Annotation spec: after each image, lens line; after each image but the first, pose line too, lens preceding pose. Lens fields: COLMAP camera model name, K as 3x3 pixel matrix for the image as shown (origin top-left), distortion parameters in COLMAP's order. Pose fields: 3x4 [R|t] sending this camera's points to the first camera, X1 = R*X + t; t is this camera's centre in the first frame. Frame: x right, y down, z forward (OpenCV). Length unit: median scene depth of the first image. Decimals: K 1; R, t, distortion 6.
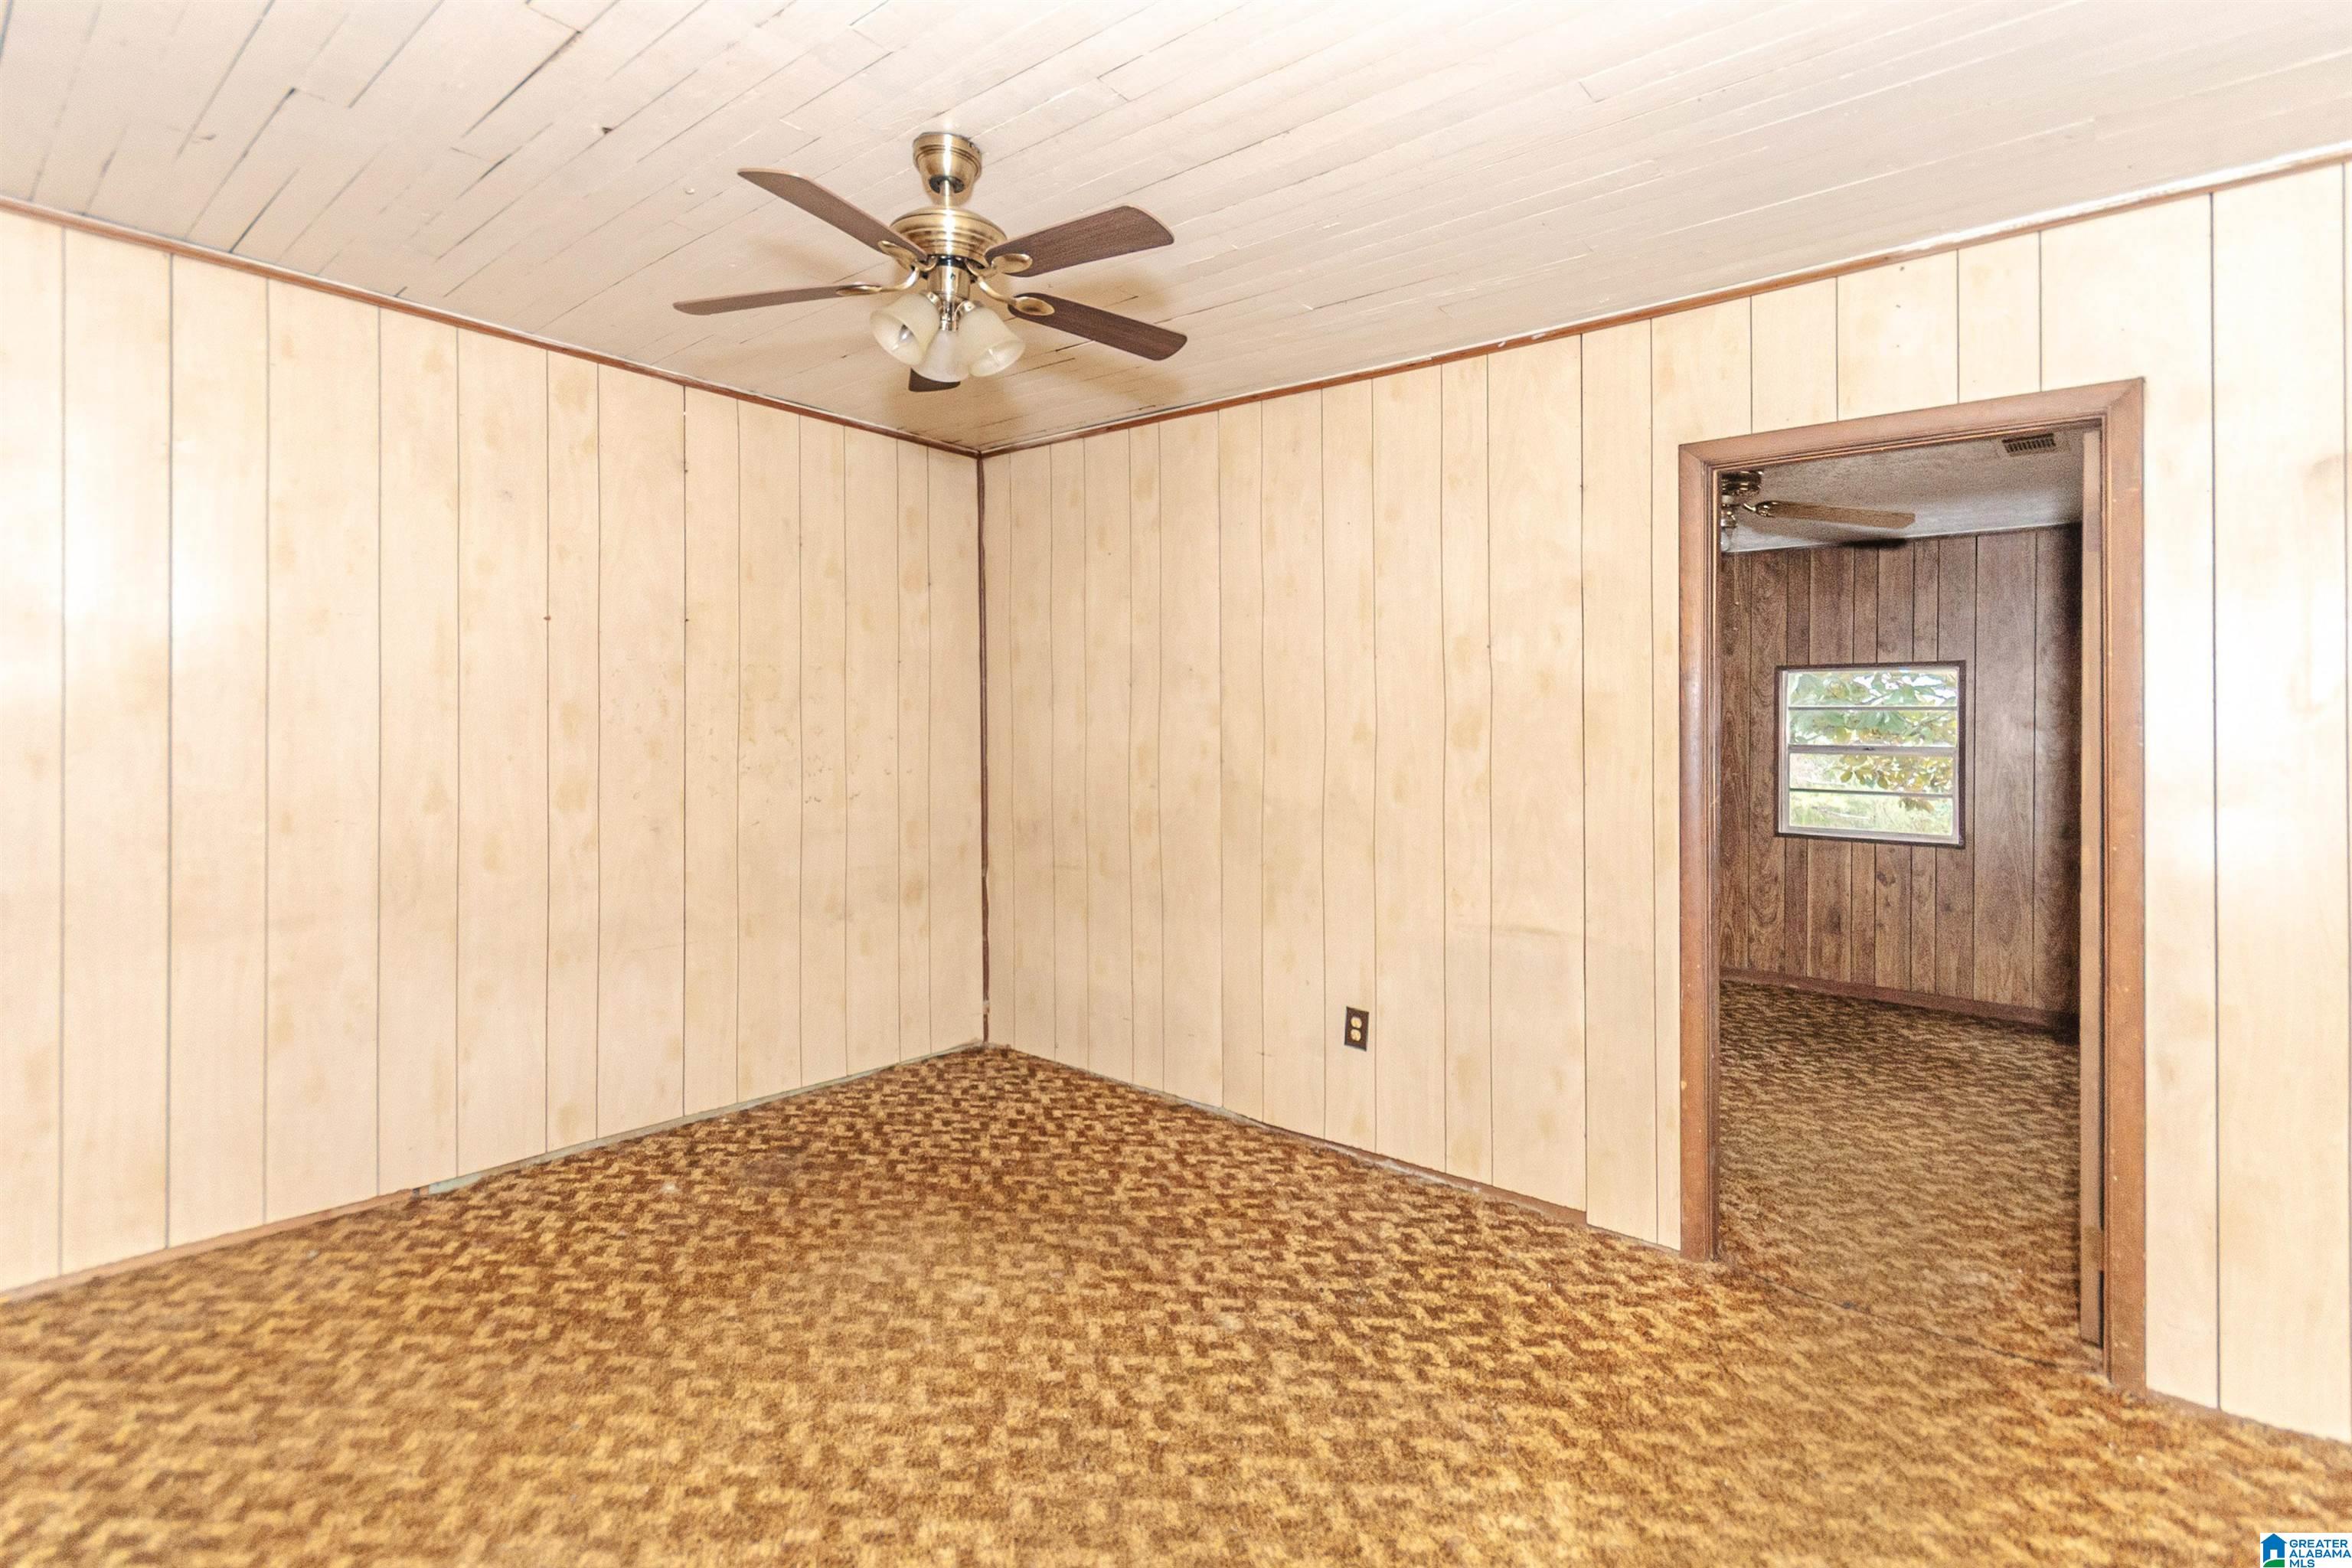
lens RADIAL K [[1055.4, 0, 1171.1], [0, 1055.4, 731.9], [0, 0, 1]] dist [0.014997, -0.002412]
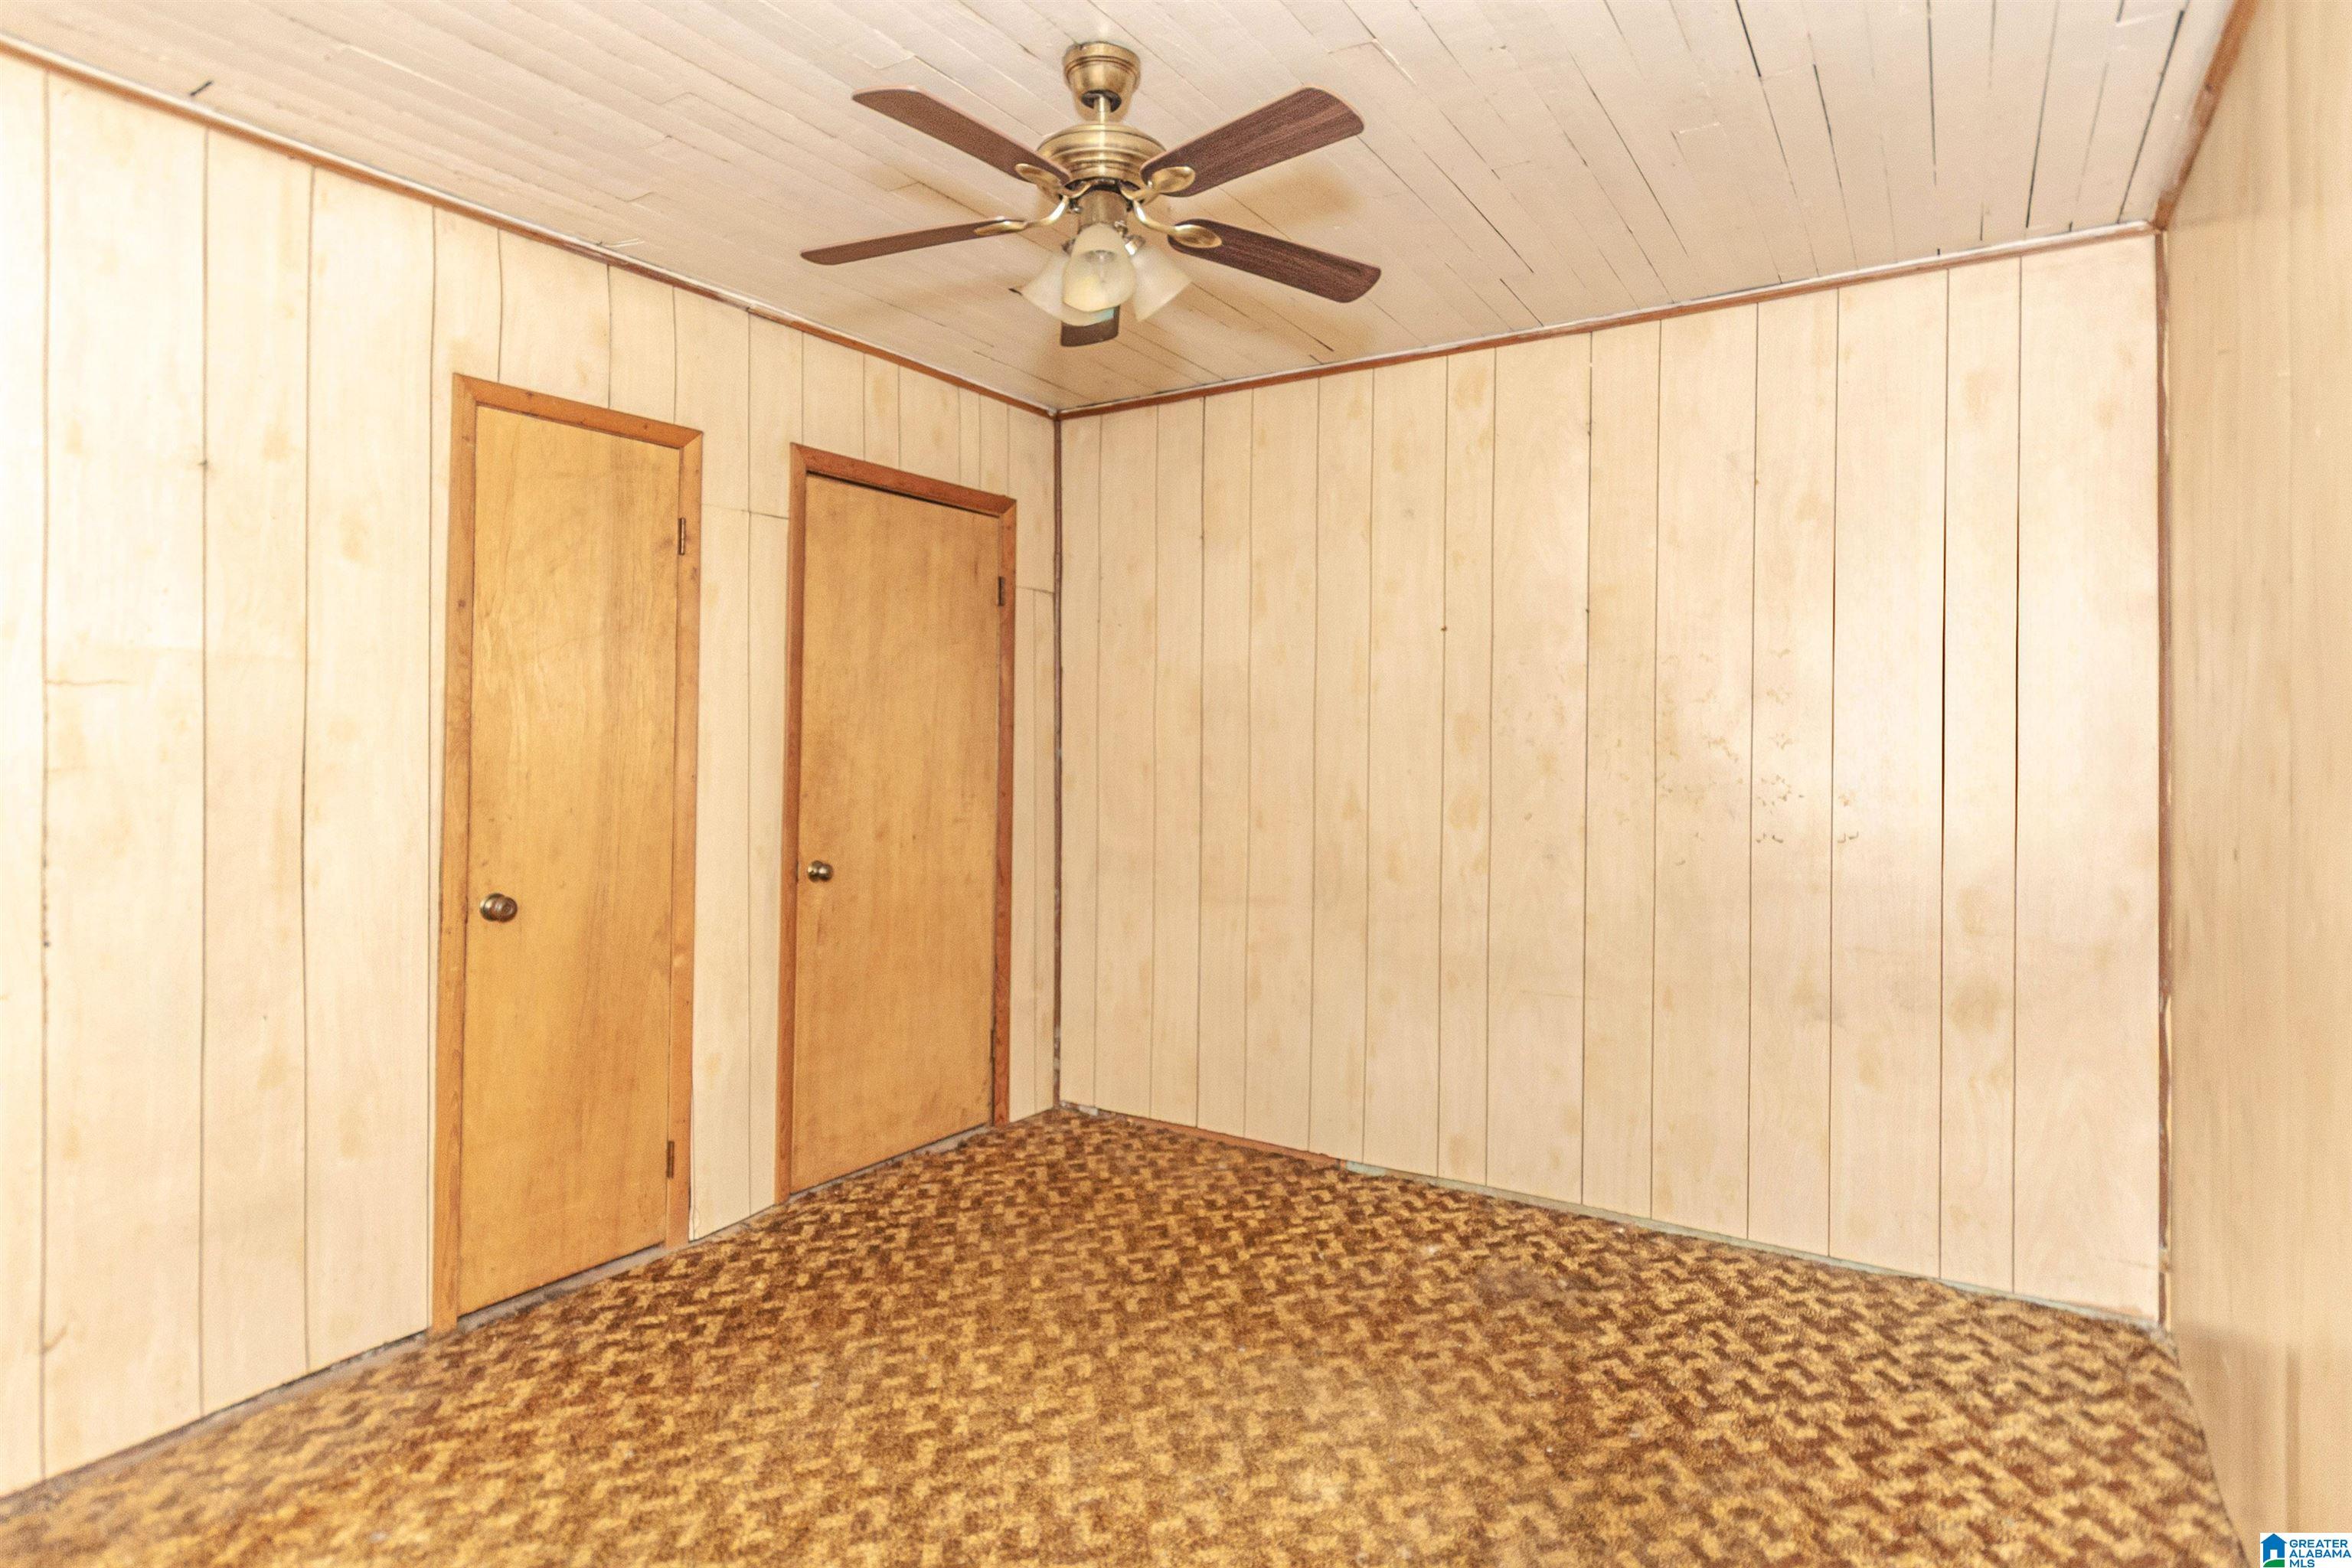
lens RADIAL K [[1295.7, 0, 1218.0], [0, 1295.7, 727.4], [0, 0, 1]] dist [0.002773, -0.004215]
pose [[0.161251, -0.016801, -0.986770, 0.532329], [0.006131, 0.999853, -0.016021, 0.001334], [0.986894, -0.003467, 0.161330, 0.577239]]
